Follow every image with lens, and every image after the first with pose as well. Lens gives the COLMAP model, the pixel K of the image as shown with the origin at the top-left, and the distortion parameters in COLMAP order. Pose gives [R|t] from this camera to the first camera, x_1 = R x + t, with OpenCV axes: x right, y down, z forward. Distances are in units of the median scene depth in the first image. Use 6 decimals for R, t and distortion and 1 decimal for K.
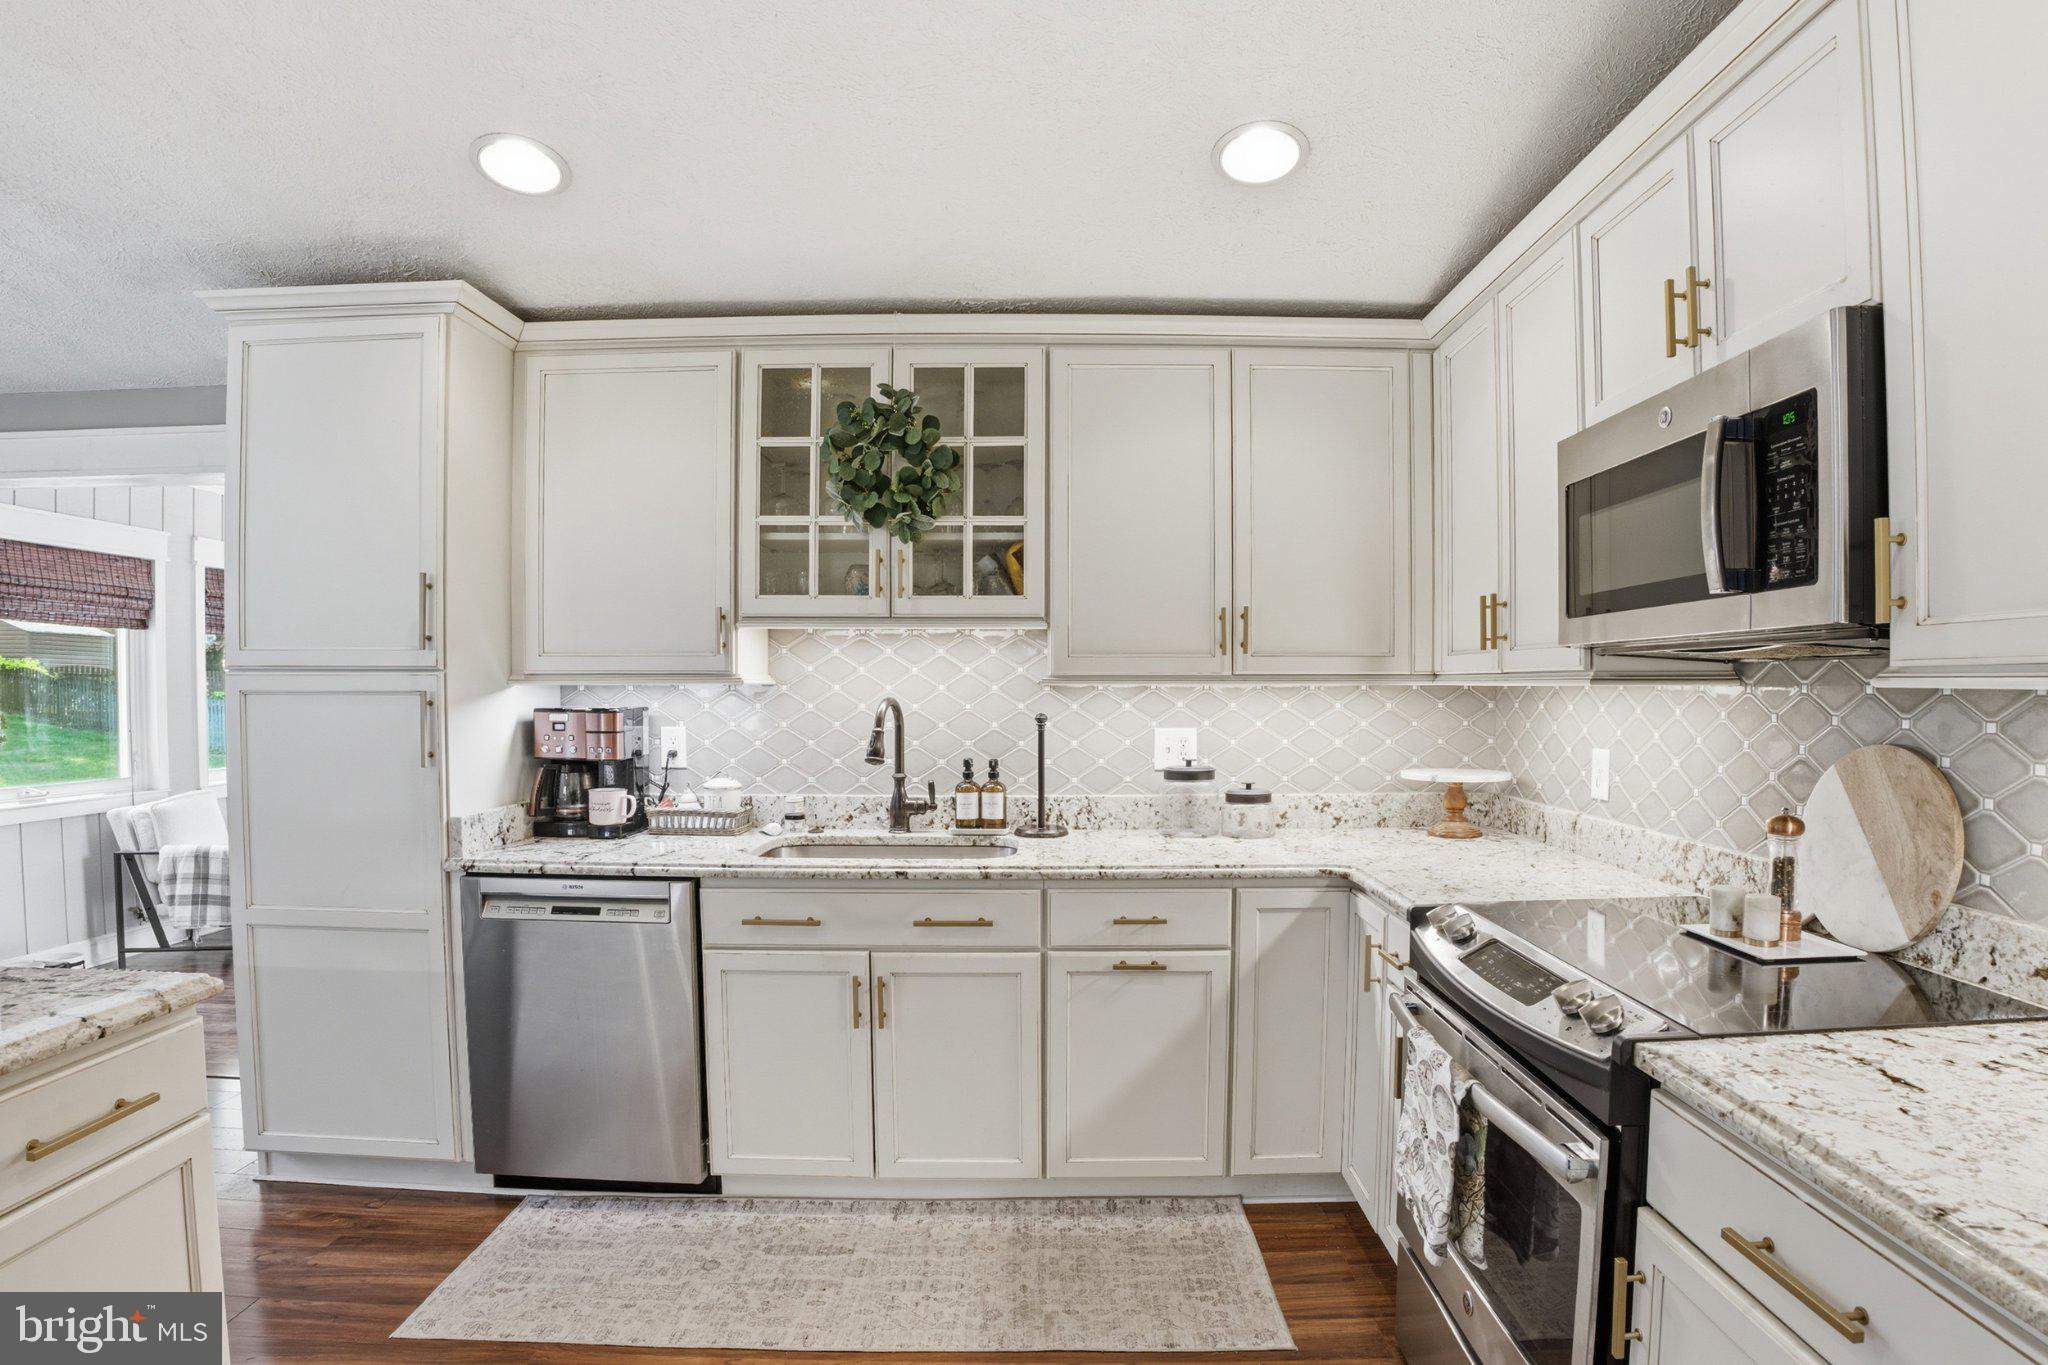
lens RADIAL K [[1016.6, 0, 1040.0], [0, 1016.6, 686.7], [0, 0, 1]] dist [-0.090860, 0.033813]
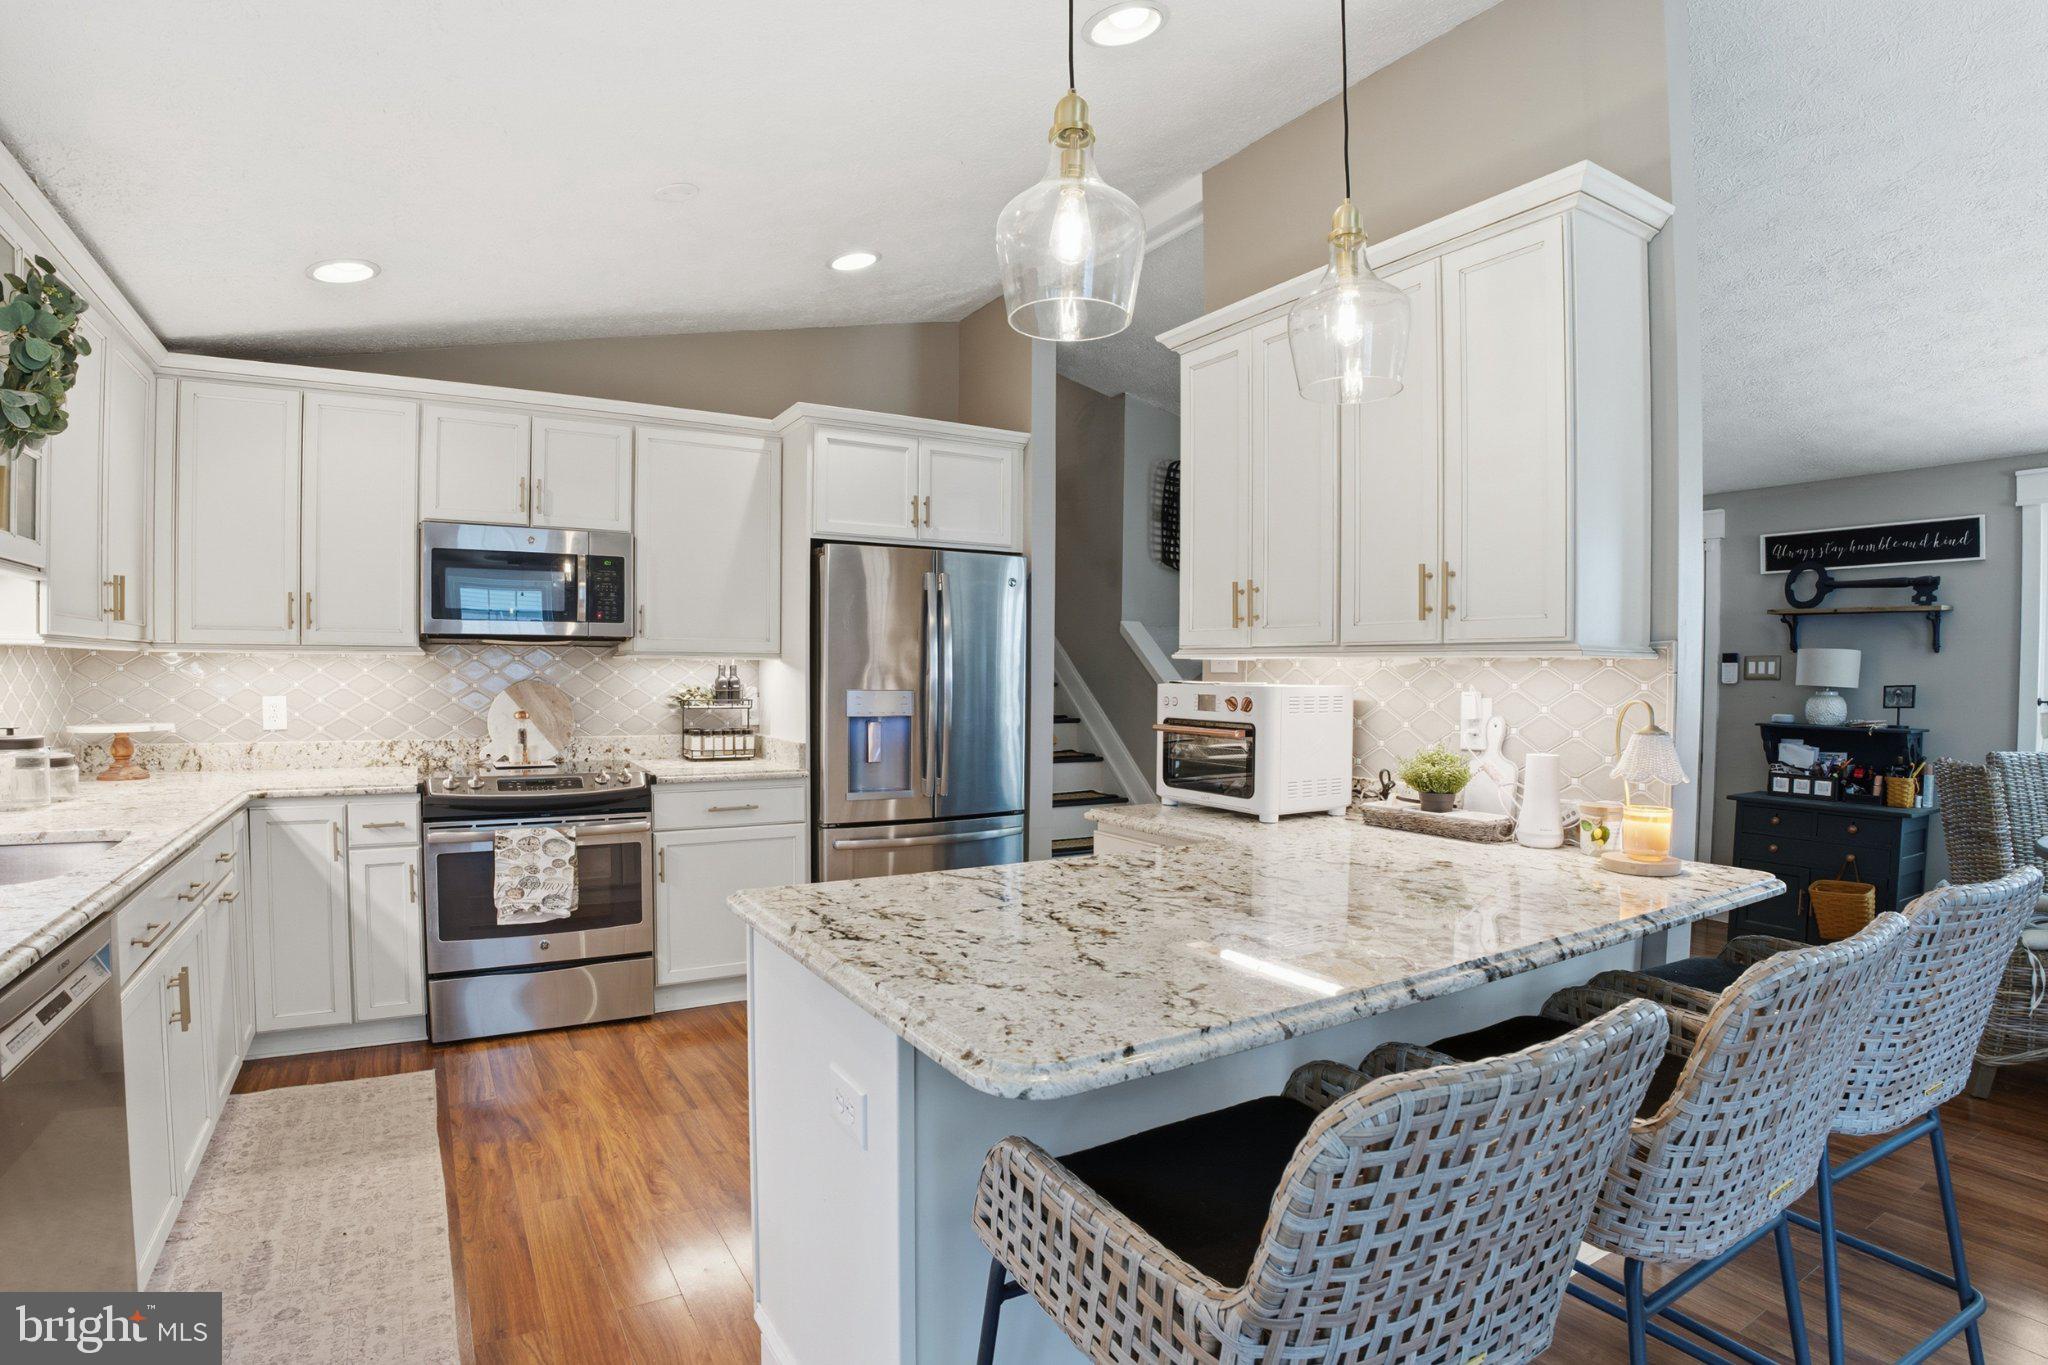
lens RADIAL K [[1016.6, 0, 1040.0], [0, 1016.6, 686.7], [0, 0, 1]] dist [-0.090860, 0.033813]
pose [[-0.534564, -0.022436, 0.844830, -1.515694], [-0.005359, 0.999717, 0.023158, 0.008081], [-0.845111, 0.007851, -0.534533, 0.948448]]
